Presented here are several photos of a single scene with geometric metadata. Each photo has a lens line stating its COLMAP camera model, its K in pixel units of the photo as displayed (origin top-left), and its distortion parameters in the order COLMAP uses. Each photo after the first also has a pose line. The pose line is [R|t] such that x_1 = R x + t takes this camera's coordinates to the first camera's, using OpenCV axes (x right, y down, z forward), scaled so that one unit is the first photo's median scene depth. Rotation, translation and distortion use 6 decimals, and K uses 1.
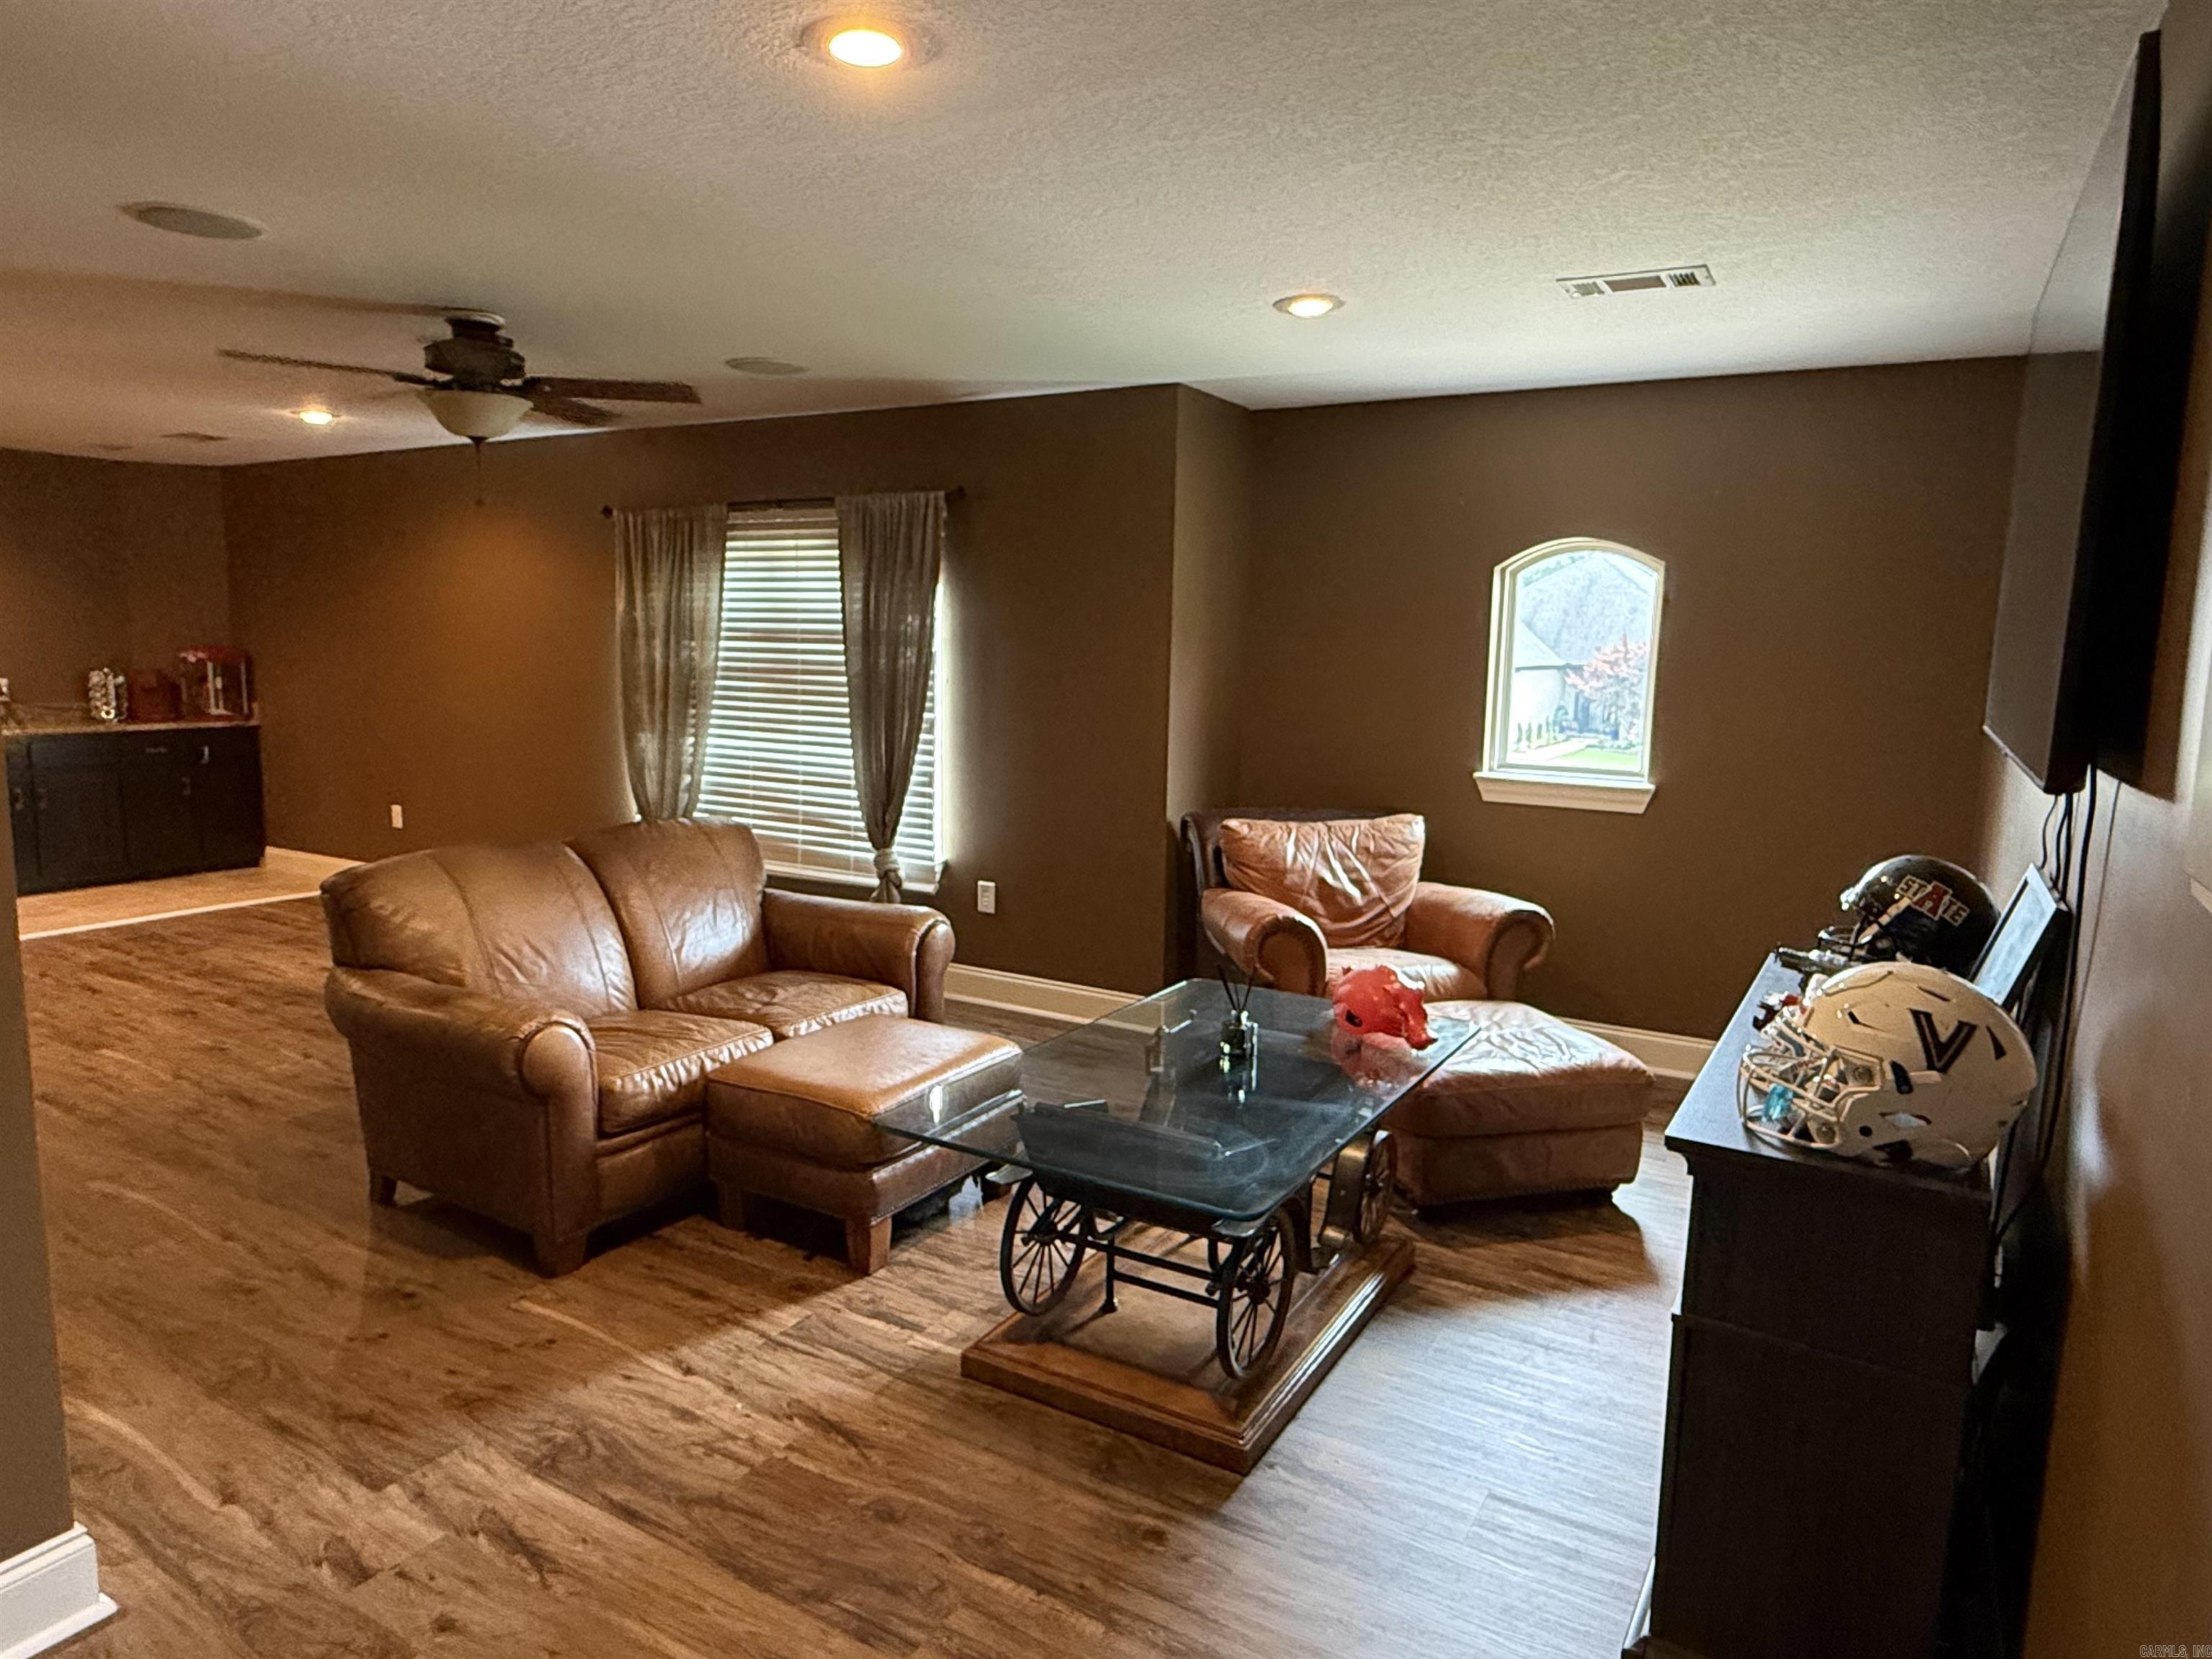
lens RADIAL K [[1351.3, 0, 1115.1], [0, 1351.3, 825.7], [0, 0, 1]] dist [-0.001422, 0.000342]
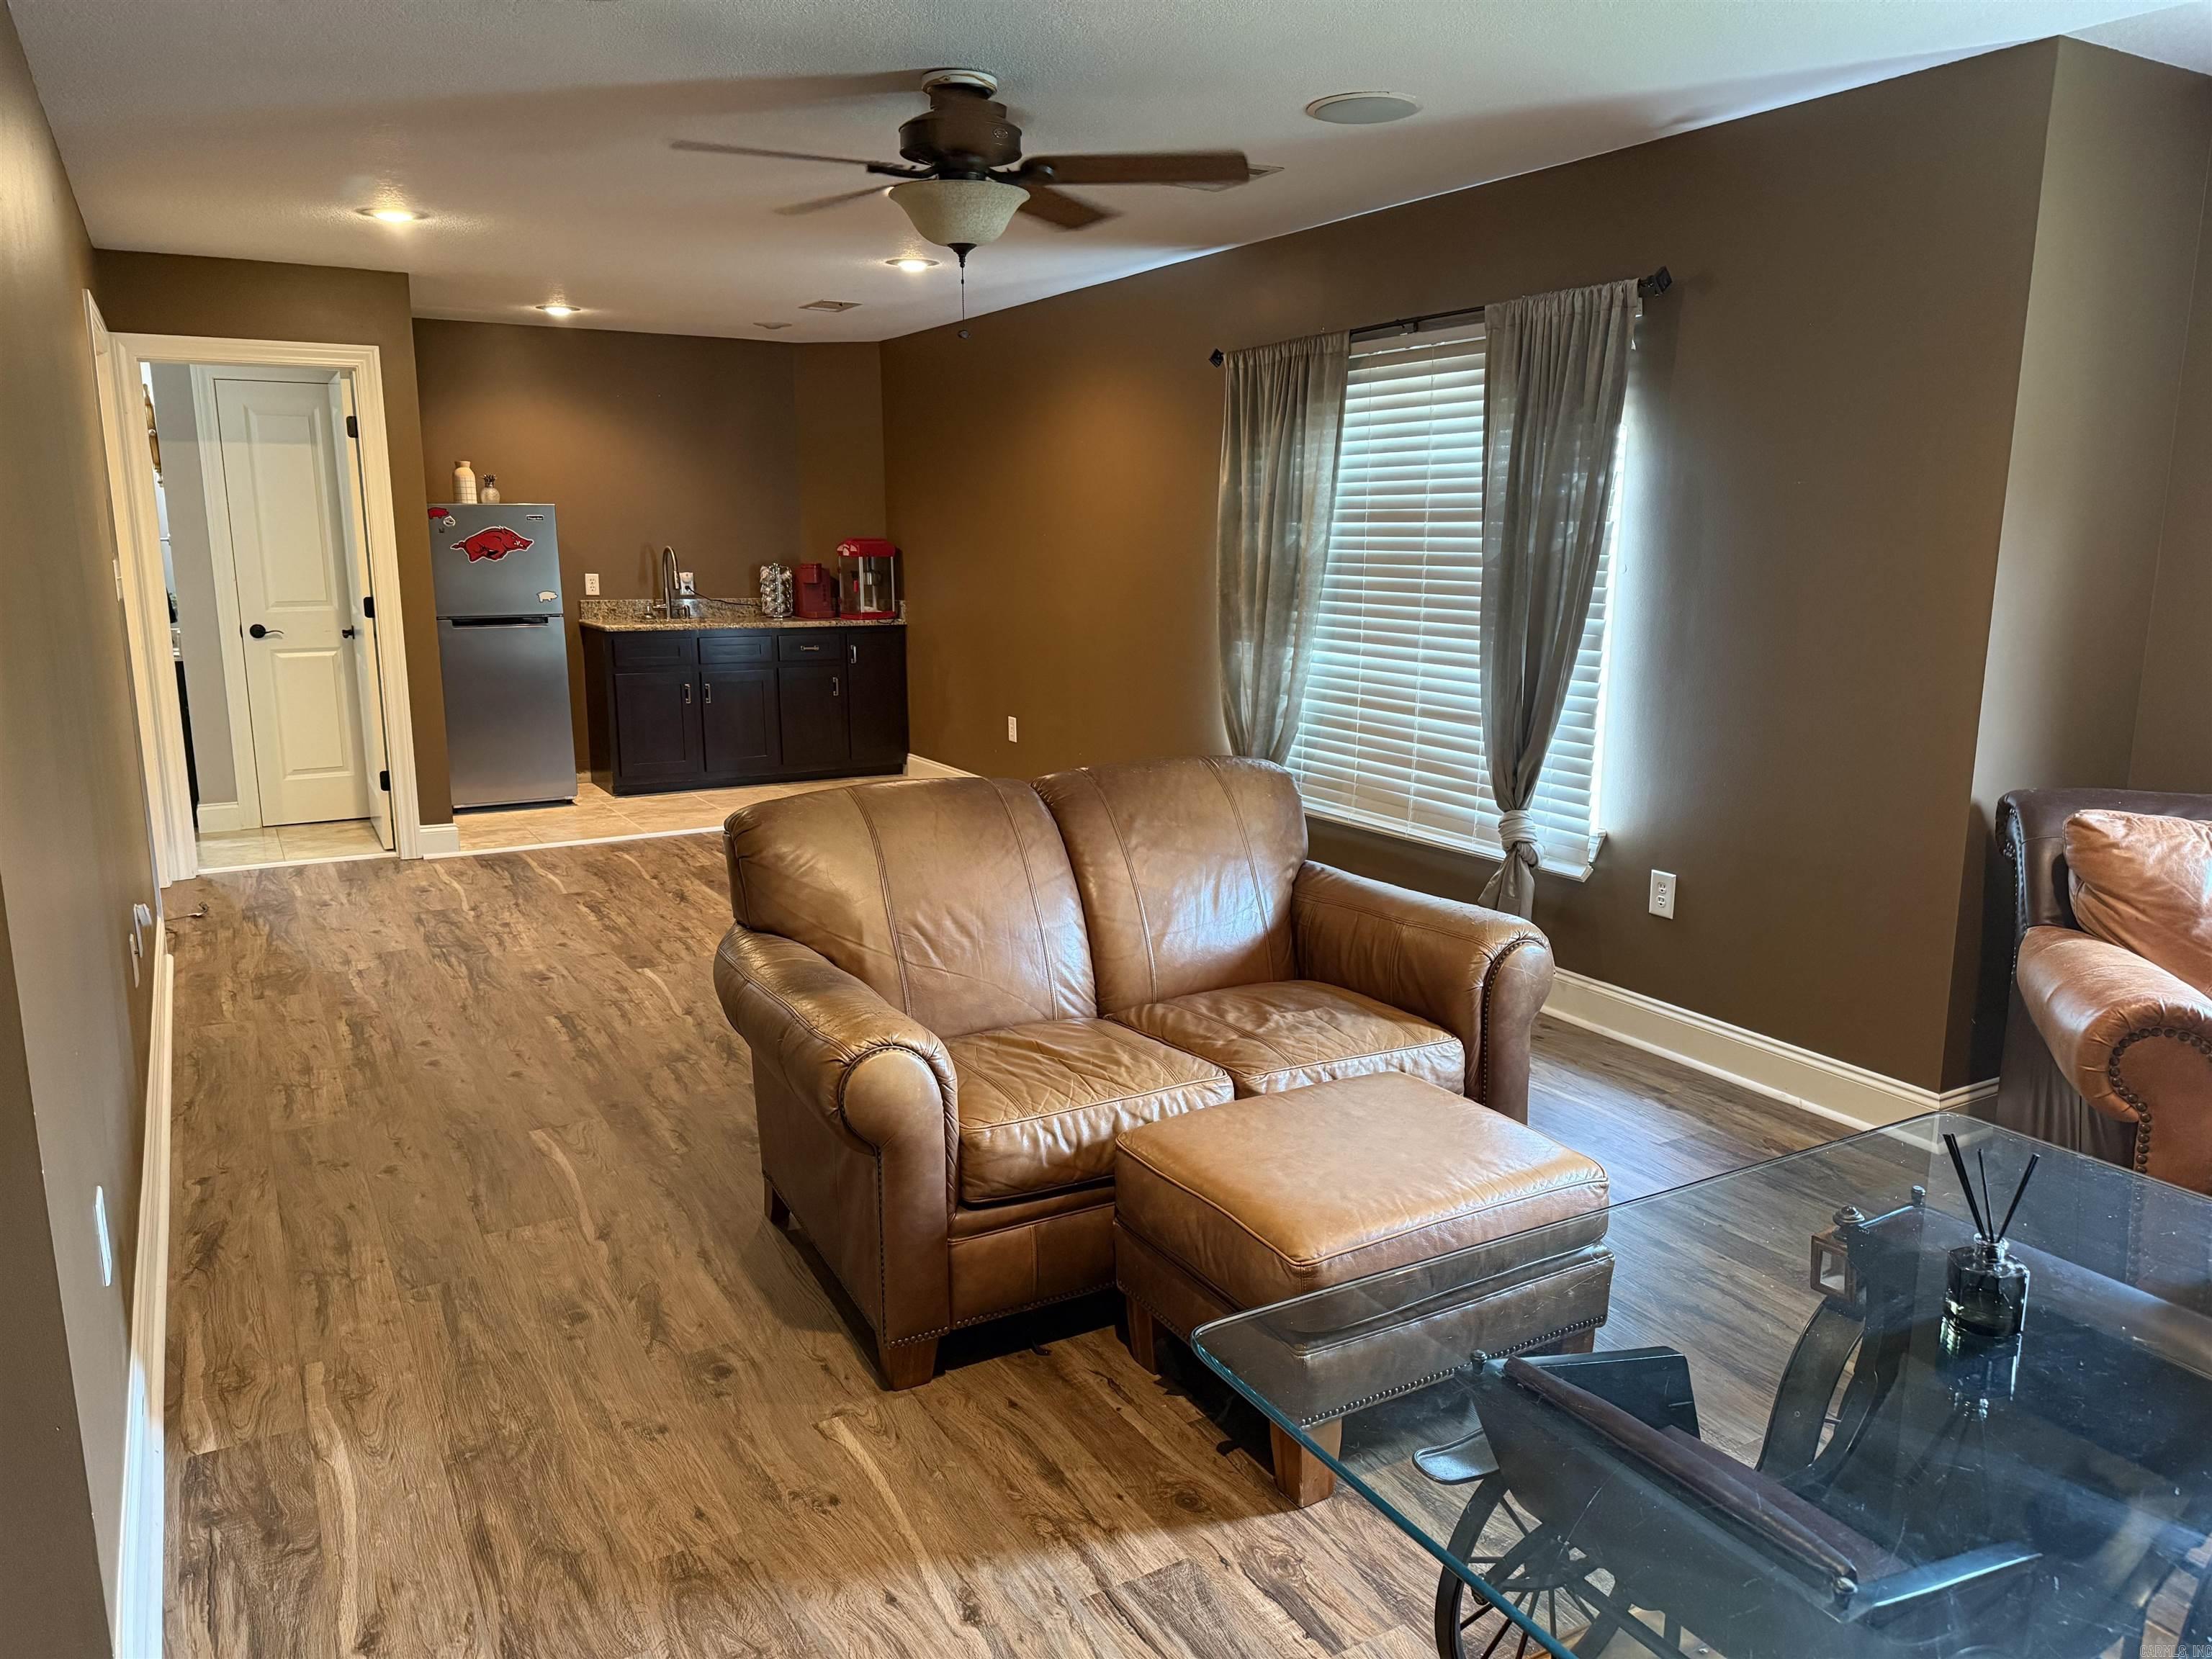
lens RADIAL K [[1540.4, 0, 1121.6], [0, 1540.4, 832.8], [0, 0, 1]] dist [0.120537, -0.157063]
pose [[0.872212, 0.079268, -0.482662, 0.053058], [-0.053385, 0.996313, 0.067154, -0.018826], [0.486206, -0.032806, 0.873228, 0.234069]]
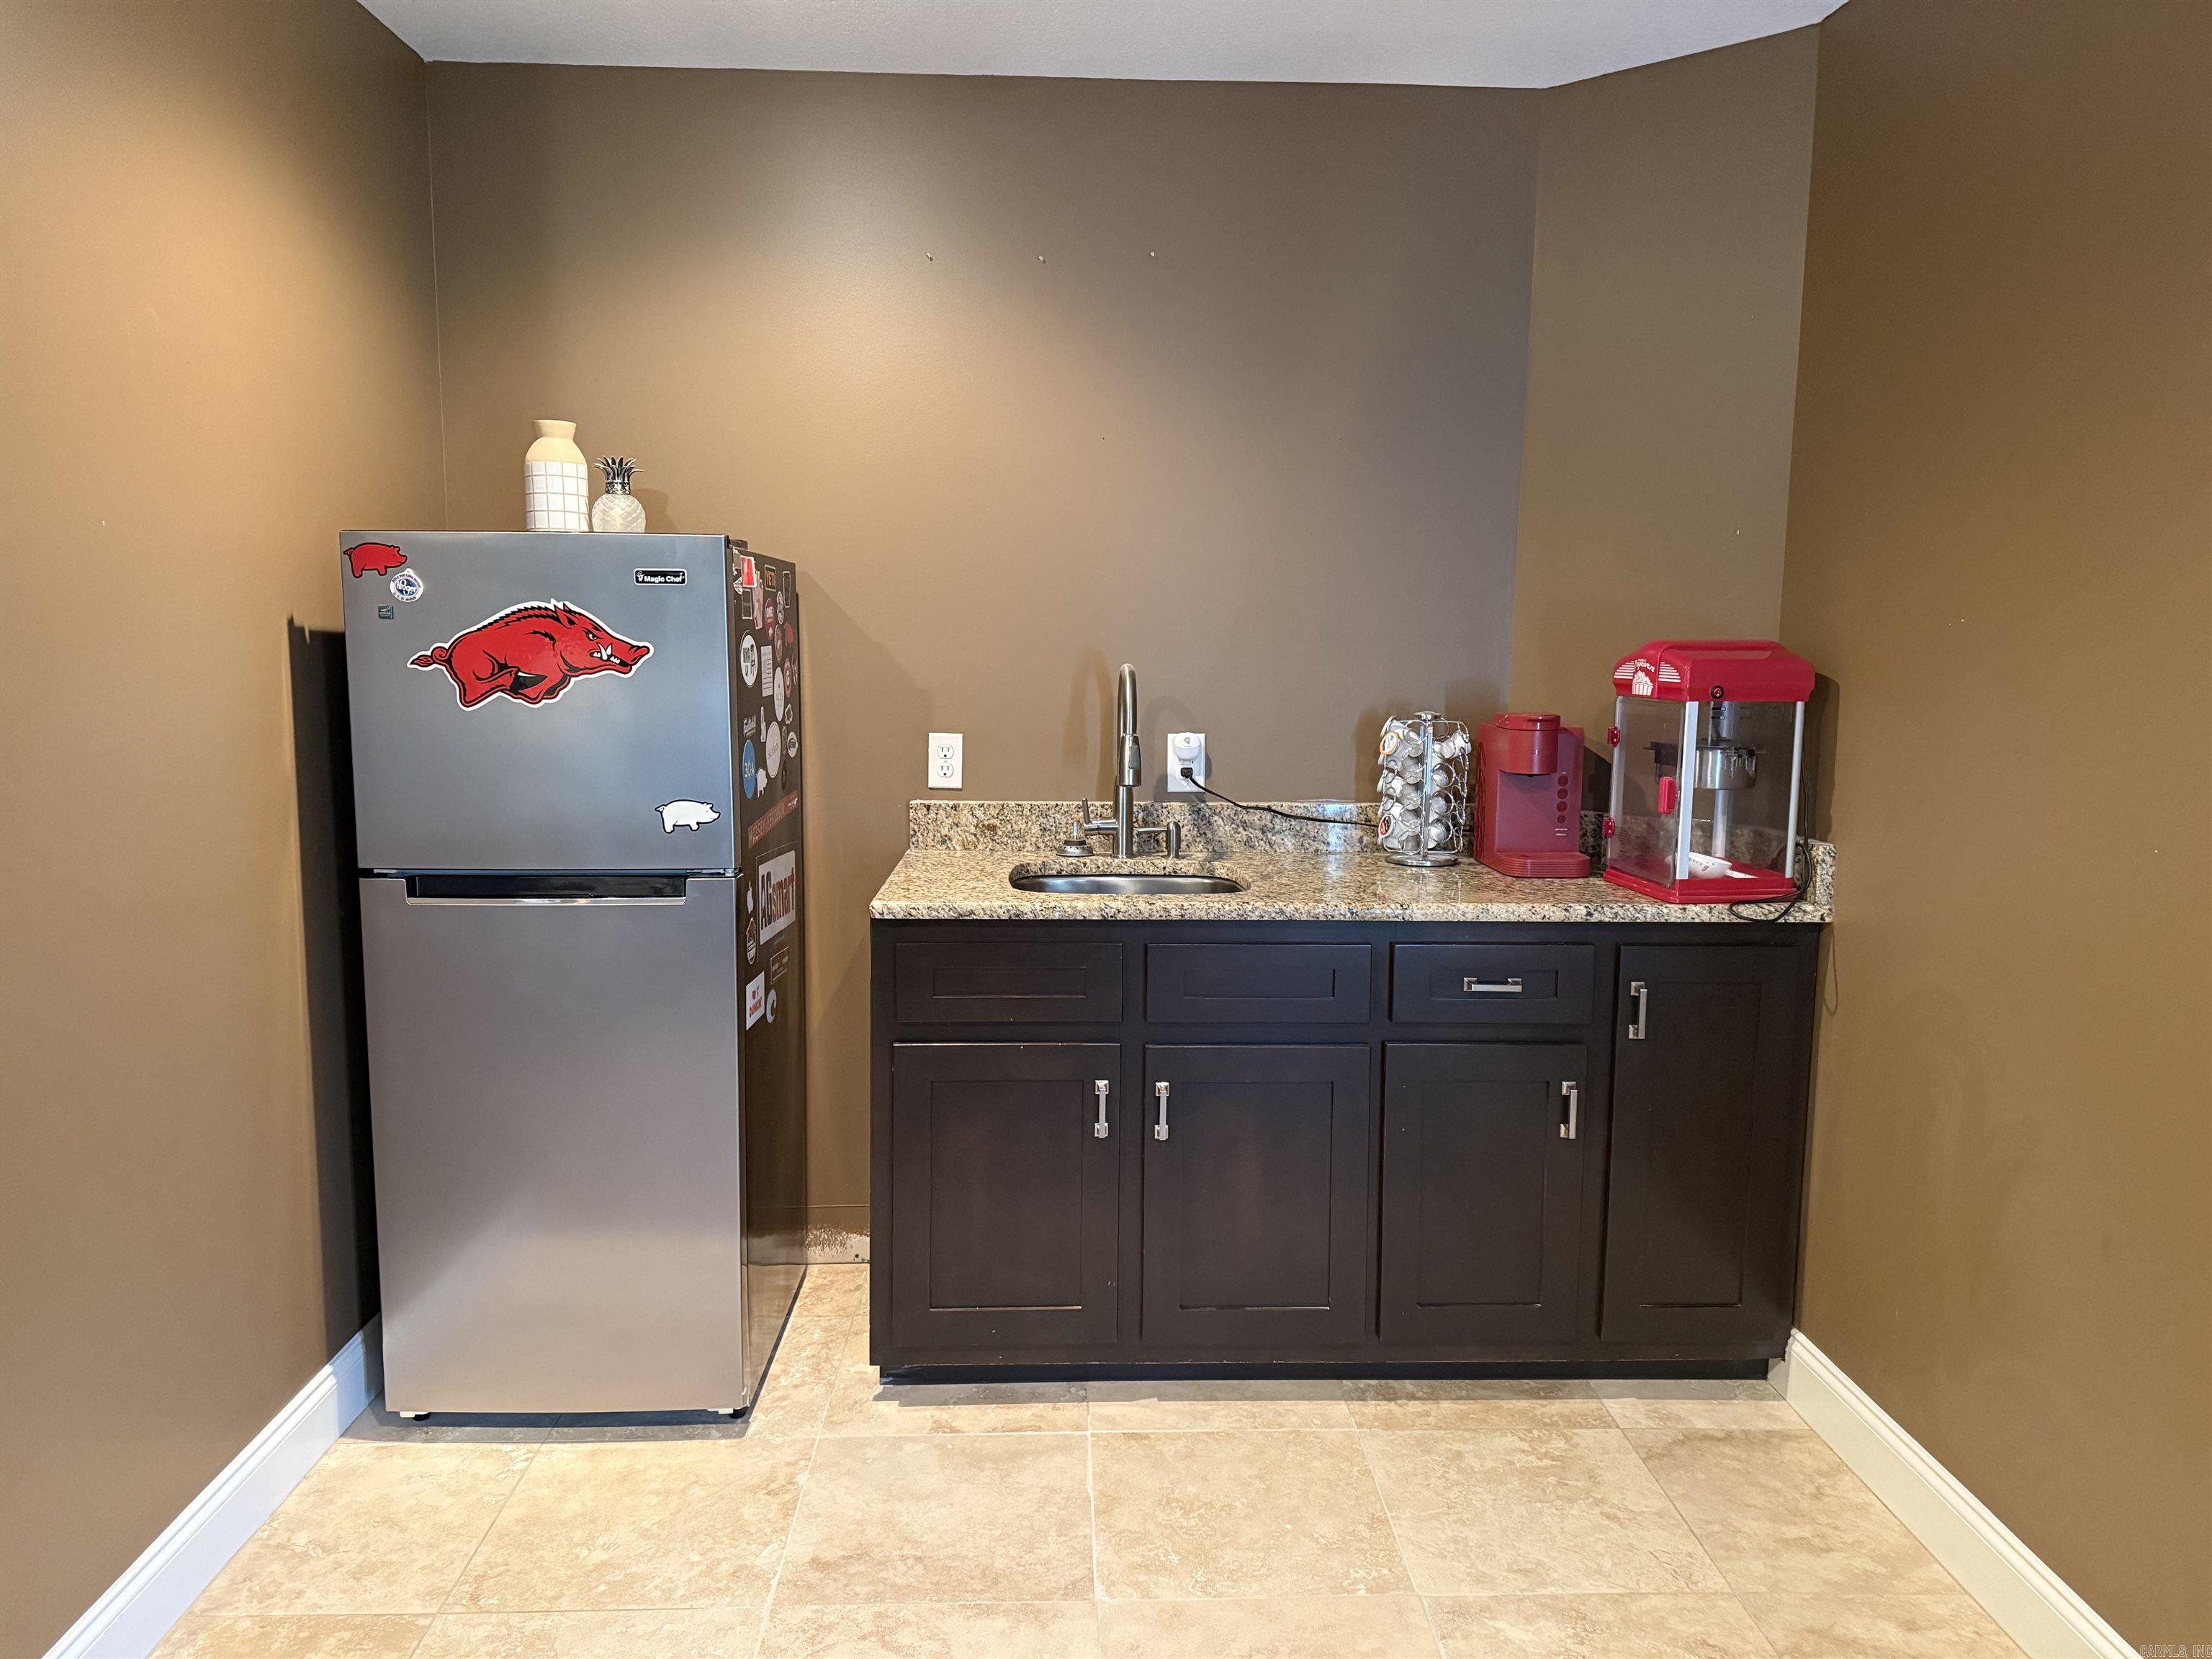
lens RADIAL K [[1540.4, 0, 1121.6], [0, 1540.4, 832.8], [0, 0, 1]] dist [0.120537, -0.157063]
pose [[0.540914, 0.100500, -0.835052, -0.808477], [-0.114421, 0.992398, 0.045319, -0.166723], [0.833258, 0.071034, 0.548301, 1.274359]]
